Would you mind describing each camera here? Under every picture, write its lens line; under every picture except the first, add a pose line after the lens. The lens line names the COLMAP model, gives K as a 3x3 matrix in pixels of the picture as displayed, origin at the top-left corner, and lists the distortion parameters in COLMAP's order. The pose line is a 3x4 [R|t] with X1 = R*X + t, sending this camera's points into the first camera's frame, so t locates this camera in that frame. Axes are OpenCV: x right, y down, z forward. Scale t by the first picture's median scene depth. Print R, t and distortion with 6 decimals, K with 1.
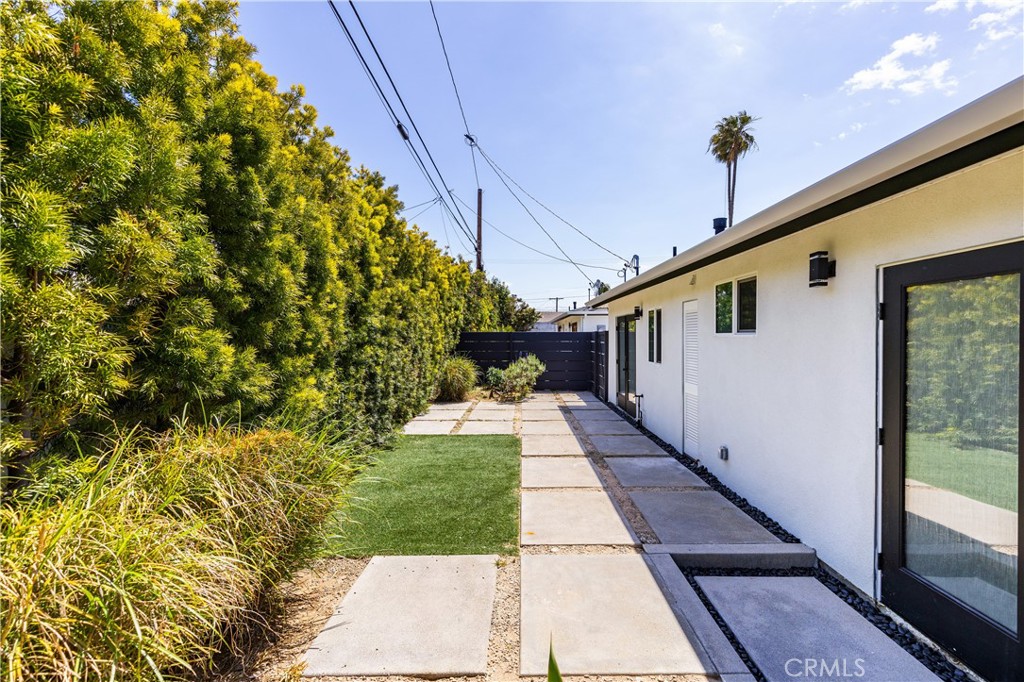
lens RADIAL K [[480.9, 0, 512.0], [0, 480.9, 341.0], [0, 0, 1]] dist [0.003573, -0.000356]
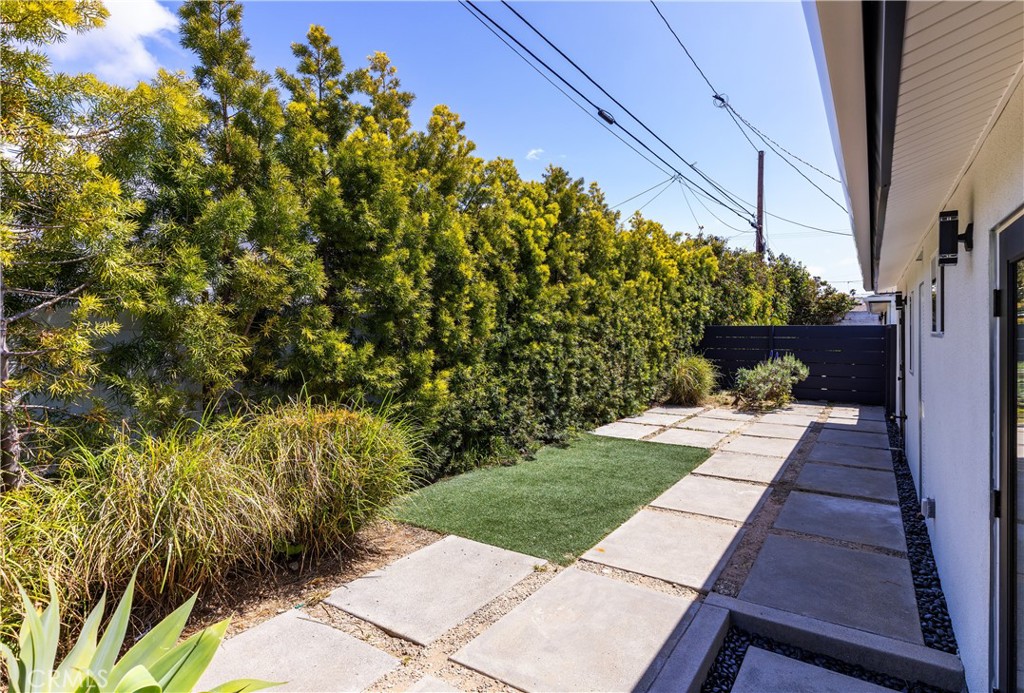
lens RADIAL K [[529.6, 0, 512.0], [0, 529.6, 334.6], [0, 0, 1]] dist [-0.003144, -0.000655]
pose [[0.833614, 0.006049, -0.552314, 0.303043], [-0.005429, 0.999981, 0.002758, -0.009534], [0.552320, 0.000699, 0.833632, 0.040491]]
